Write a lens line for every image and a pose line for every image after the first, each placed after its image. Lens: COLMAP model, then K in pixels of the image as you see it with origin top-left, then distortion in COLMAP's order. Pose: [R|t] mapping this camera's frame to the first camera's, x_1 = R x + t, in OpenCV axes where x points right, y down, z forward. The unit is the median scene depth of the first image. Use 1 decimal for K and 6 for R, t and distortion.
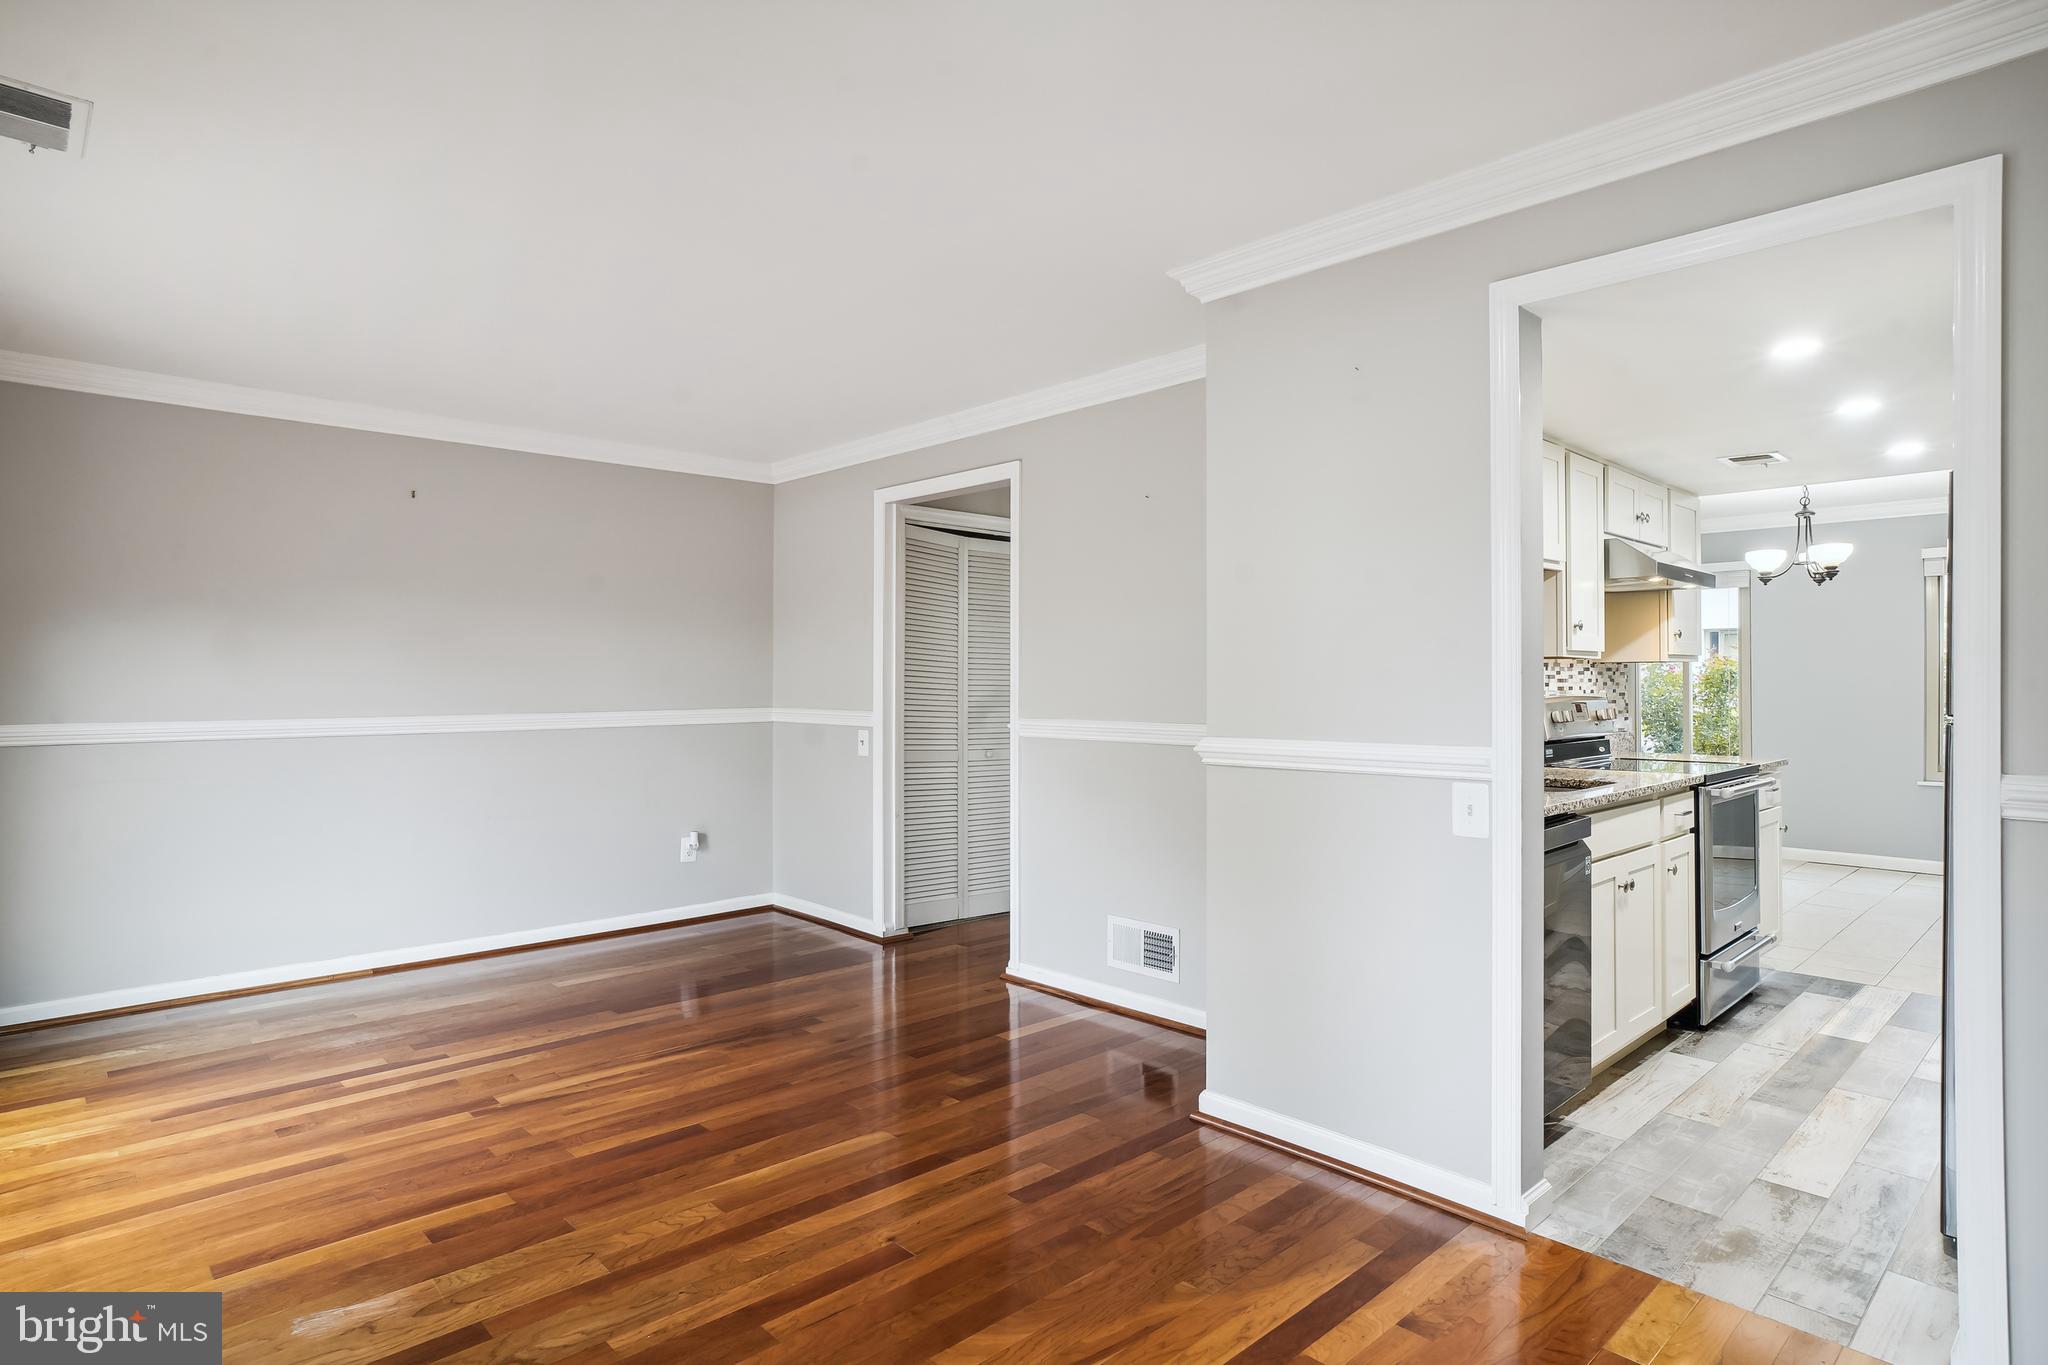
lens RADIAL K [[1089.6, 0, 1030.6], [0, 1089.6, 677.9], [0, 0, 1]] dist [-0.001433, 0.000614]
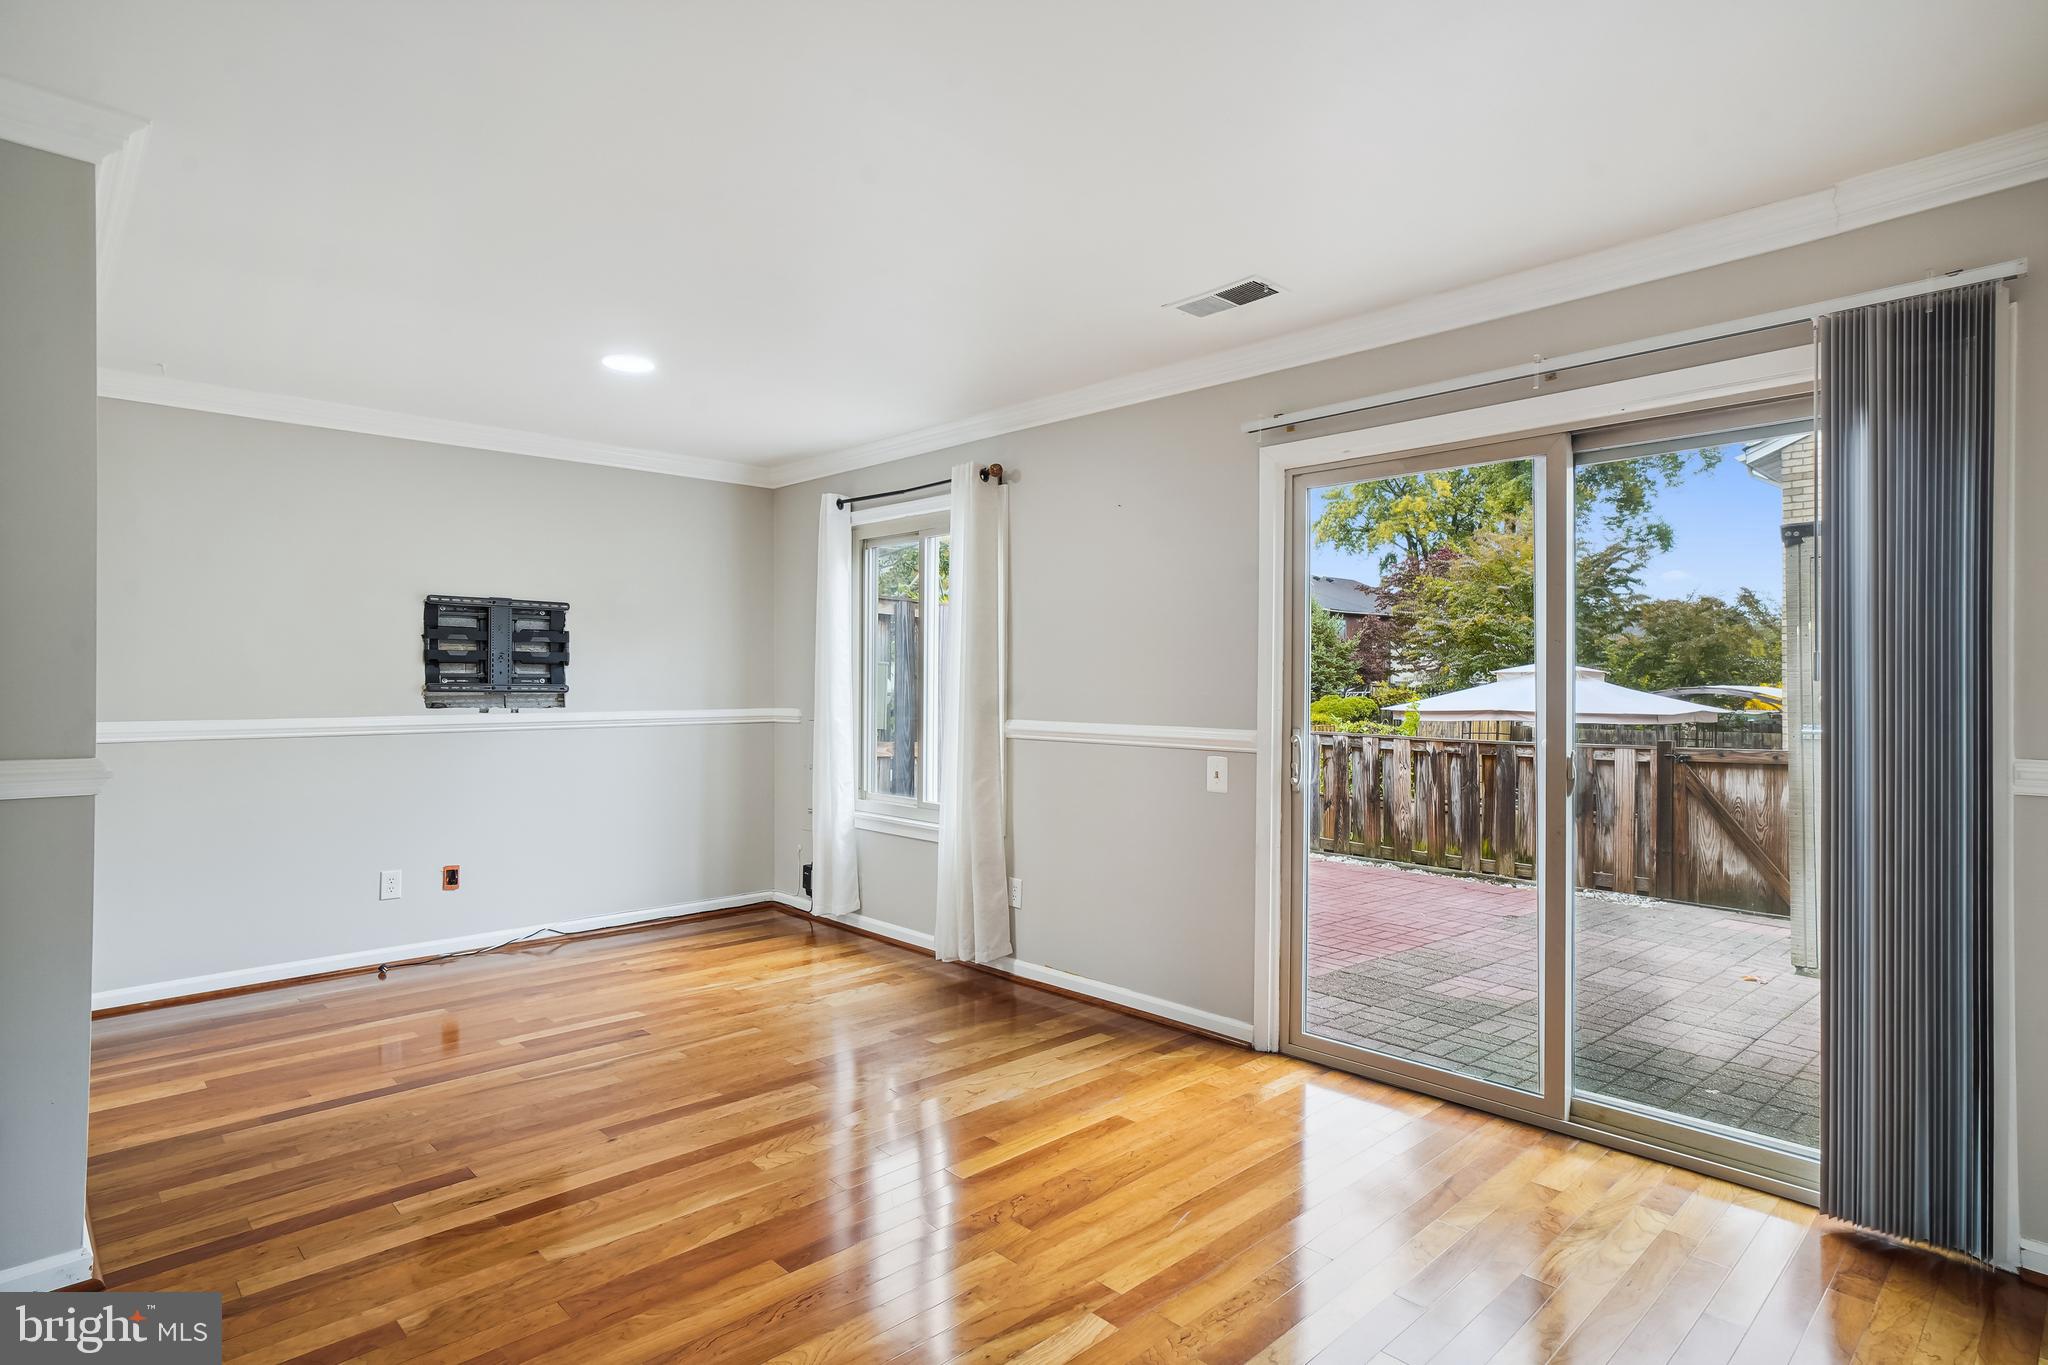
lens RADIAL K [[1089.6, 0, 1030.6], [0, 1089.6, 677.9], [0, 0, 1]] dist [-0.001433, 0.000614]
pose [[-0.999995, -0.002281, -0.001975, -0.440955], [-0.002275, 0.999991, -0.003450, 0.000738], [0.001983, -0.003446, -0.999992, 1.649936]]
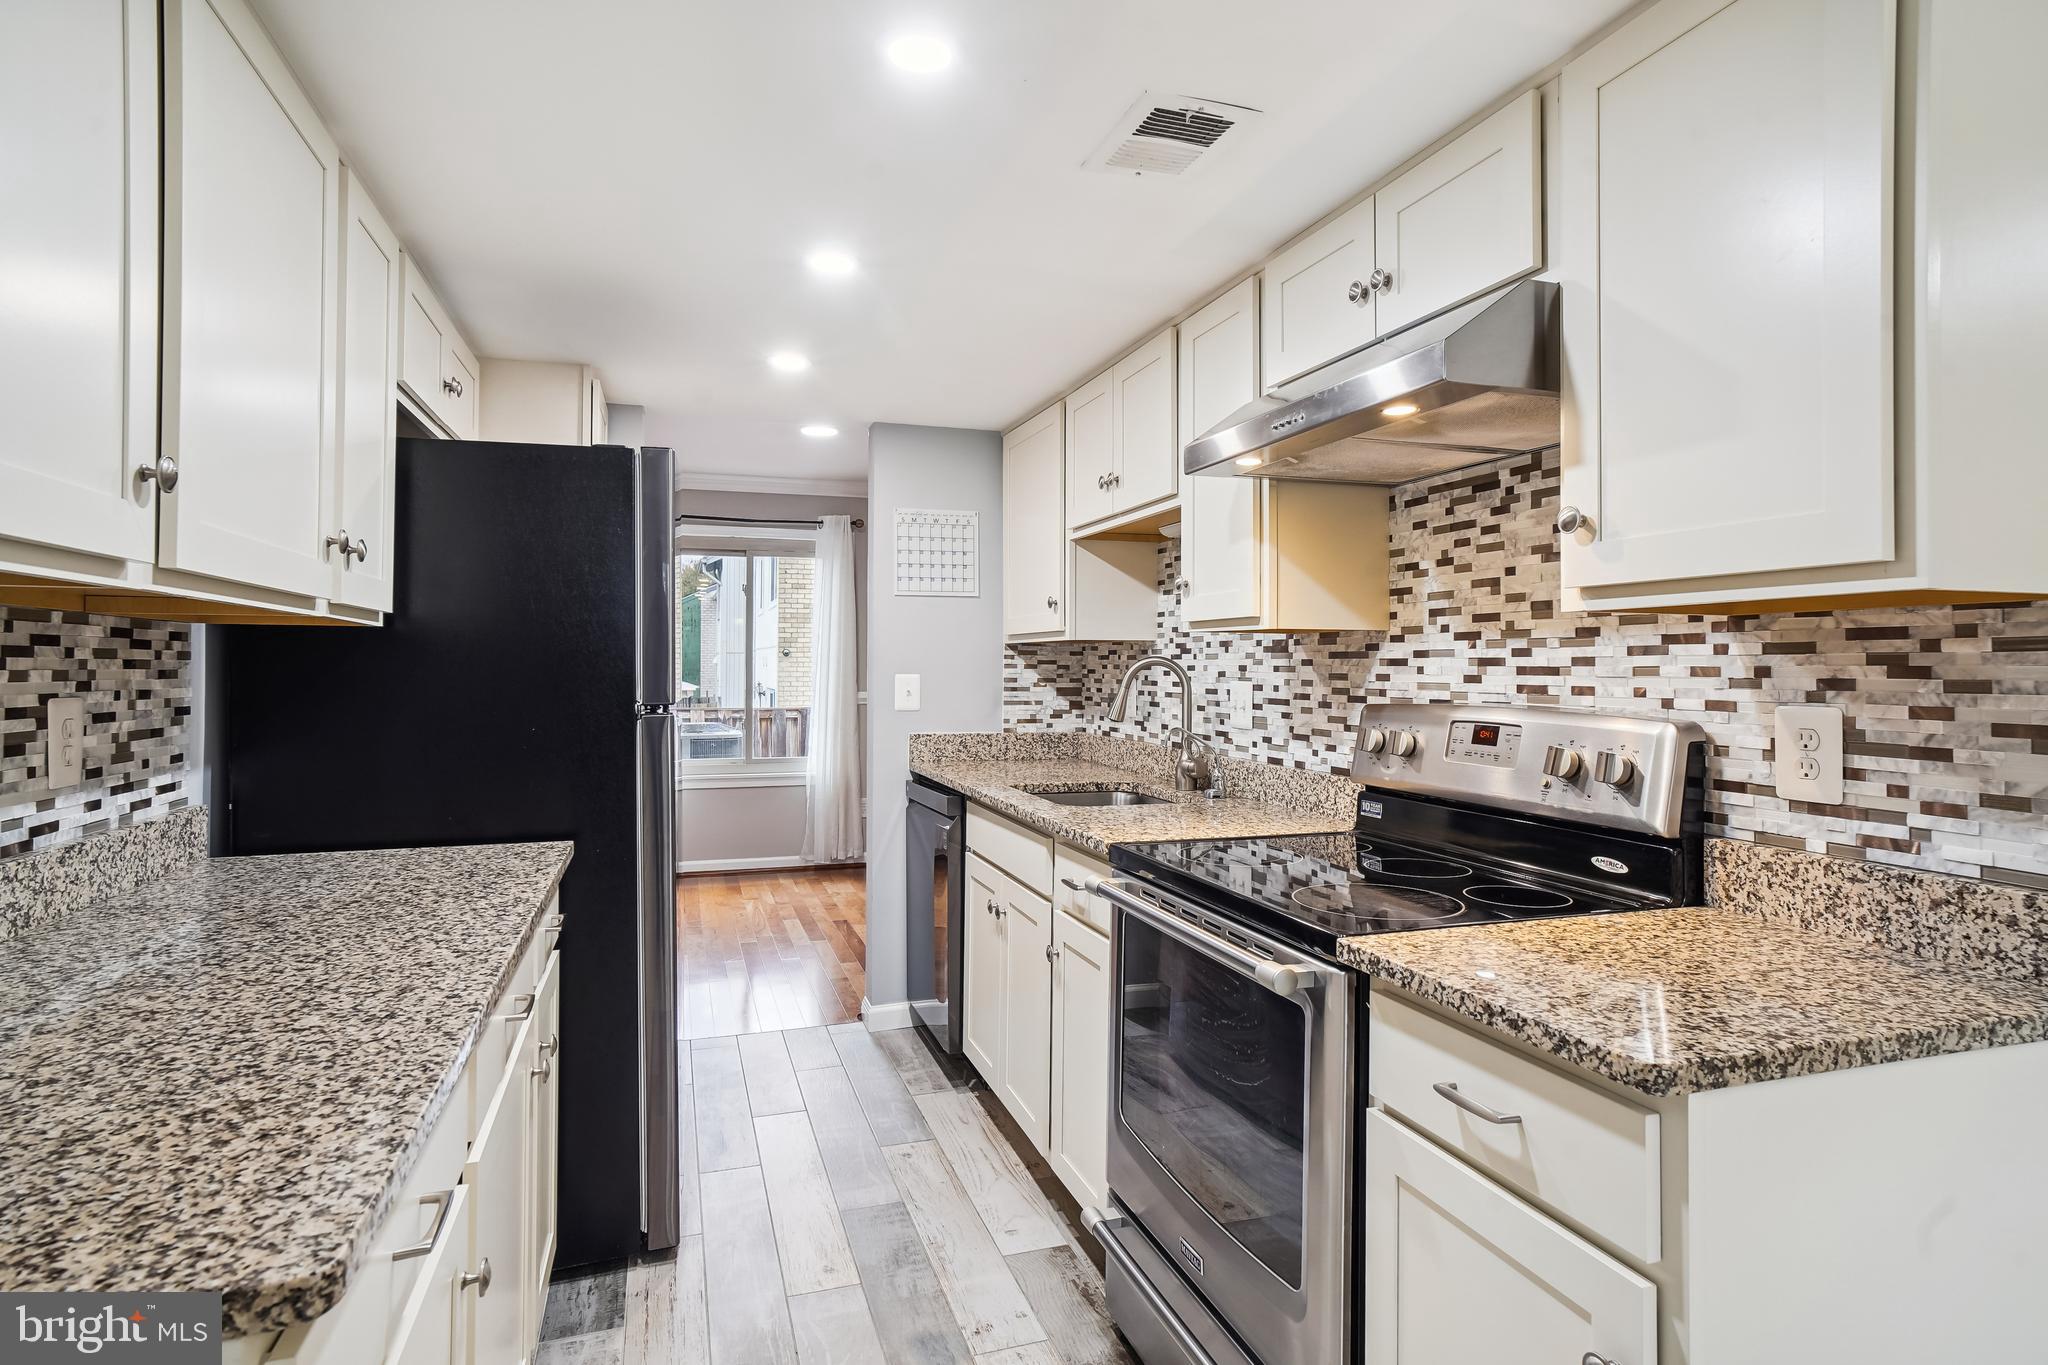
lens RADIAL K [[1057.0, 0, 1060.6], [0, 1057.0, 663.3], [0, 0, 1]] dist [-0.029381, 0.000227]
pose [[-0.393778, -0.001754, -0.919204, 1.308895], [0.001248, 0.999996, -0.002442, 0.000535], [0.919205, -0.002109, -0.393774, 1.401031]]
